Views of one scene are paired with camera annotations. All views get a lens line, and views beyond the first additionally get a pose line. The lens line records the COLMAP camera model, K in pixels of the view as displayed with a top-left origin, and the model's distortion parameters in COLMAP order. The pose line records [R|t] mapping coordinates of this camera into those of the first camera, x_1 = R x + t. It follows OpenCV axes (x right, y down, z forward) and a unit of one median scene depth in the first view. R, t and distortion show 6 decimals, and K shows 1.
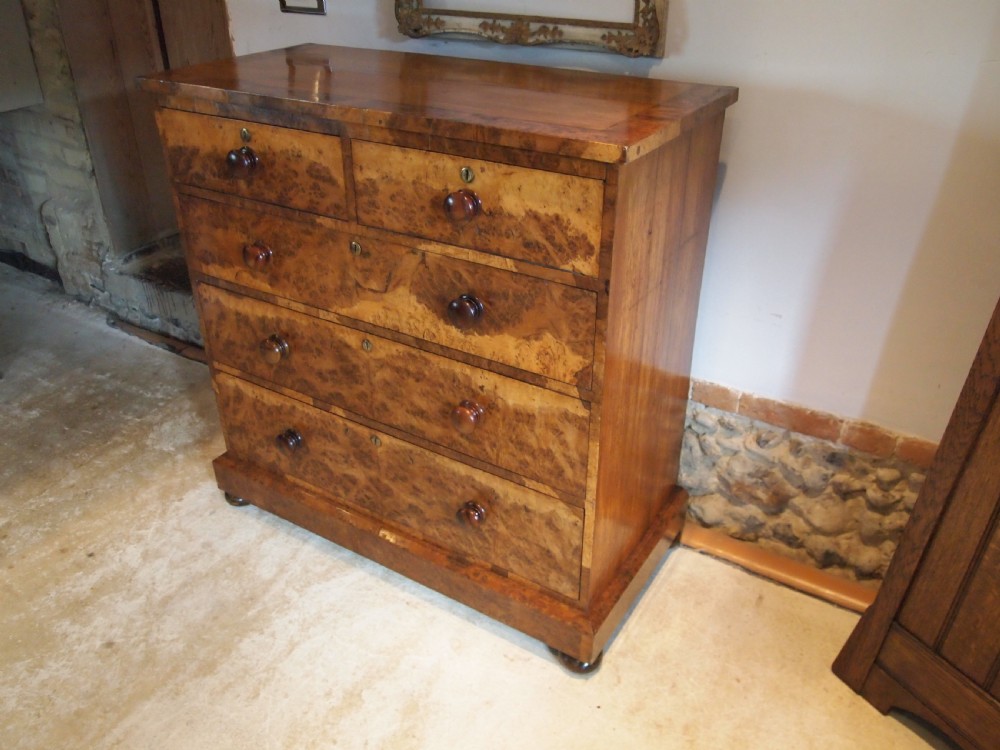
lens RADIAL K [[801.9, 0, 504.5], [0, 801.9, 377.4], [0, 0, 1]] dist [-0.042010, -0.003820]
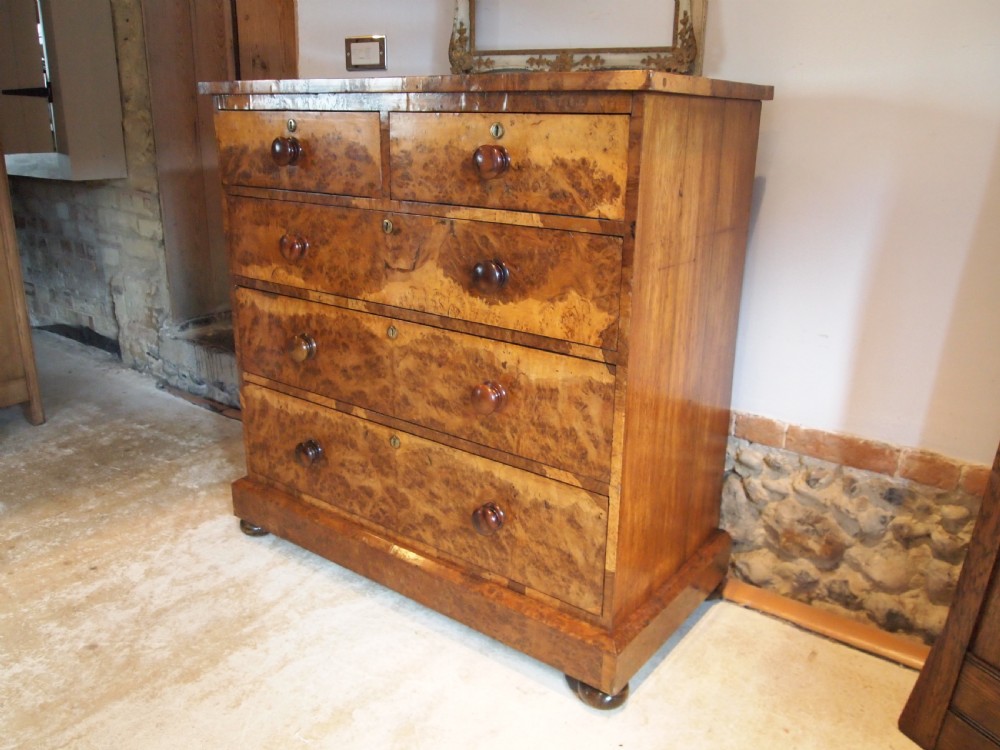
lens RADIAL K [[801.9, 0, 504.5], [0, 801.9, 377.4], [0, 0, 1]] dist [-0.042010, -0.003820]
pose [[0.996121, 0.040597, -0.078065, 0.043073], [-0.056430, 0.975472, -0.212768, 0.212049], [0.067512, 0.216348, 0.973979, 0.067053]]
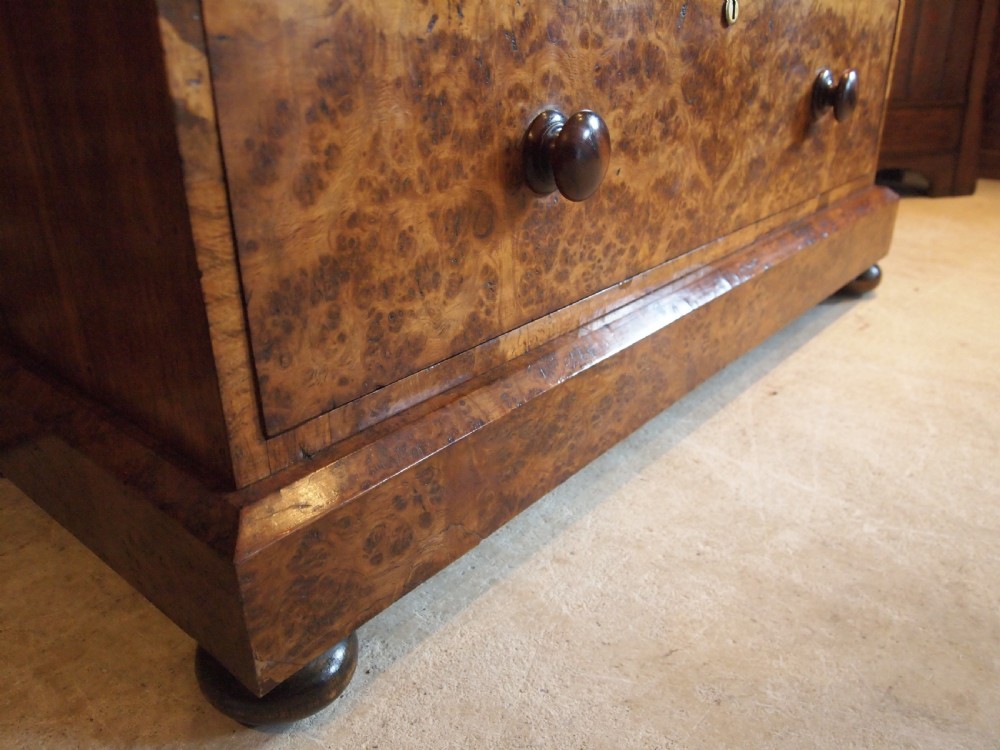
lens RADIAL K [[801.9, 0, 504.5], [0, 801.9, 377.4], [0, 0, 1]] dist [-0.042010, -0.003820]
pose [[0.146138, -0.418961, 0.896167, -0.645087], [0.500713, 0.812610, 0.298246, 0.057703], [-0.853188, 0.405138, 0.328532, 1.104118]]
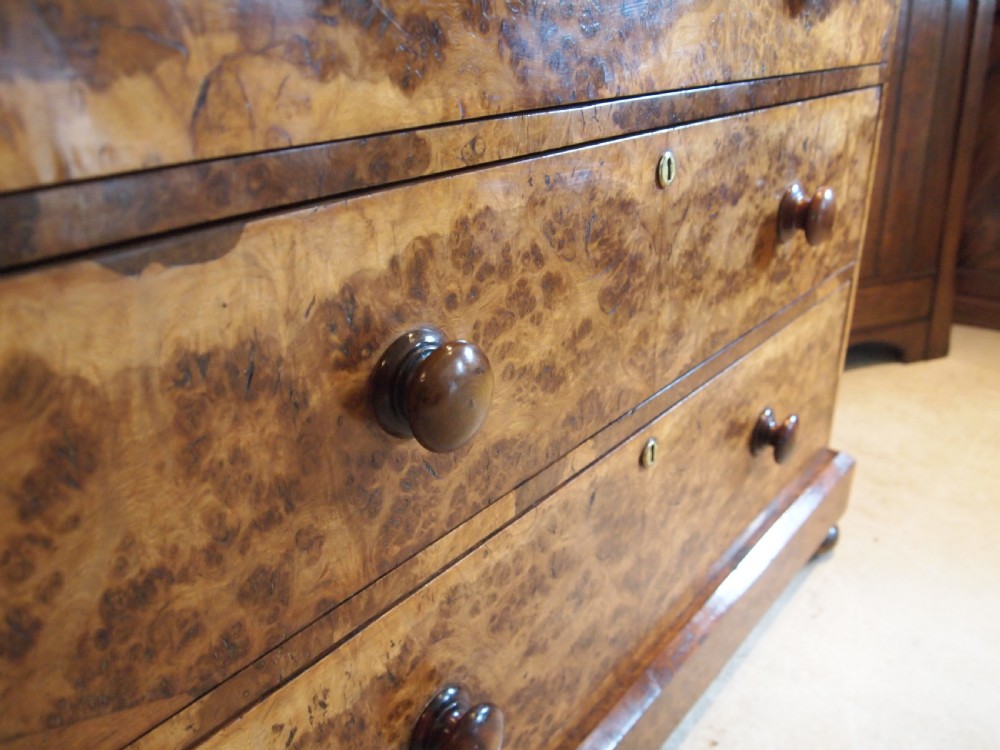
lens RADIAL K [[801.9, 0, 504.5], [0, 801.9, 377.4], [0, 0, 1]] dist [-0.042010, -0.003820]
pose [[0.140548, -0.409540, 0.901401, -0.533421], [0.512613, 0.809008, 0.287635, -0.102627], [-0.847038, 0.421643, 0.323640, 0.974767]]
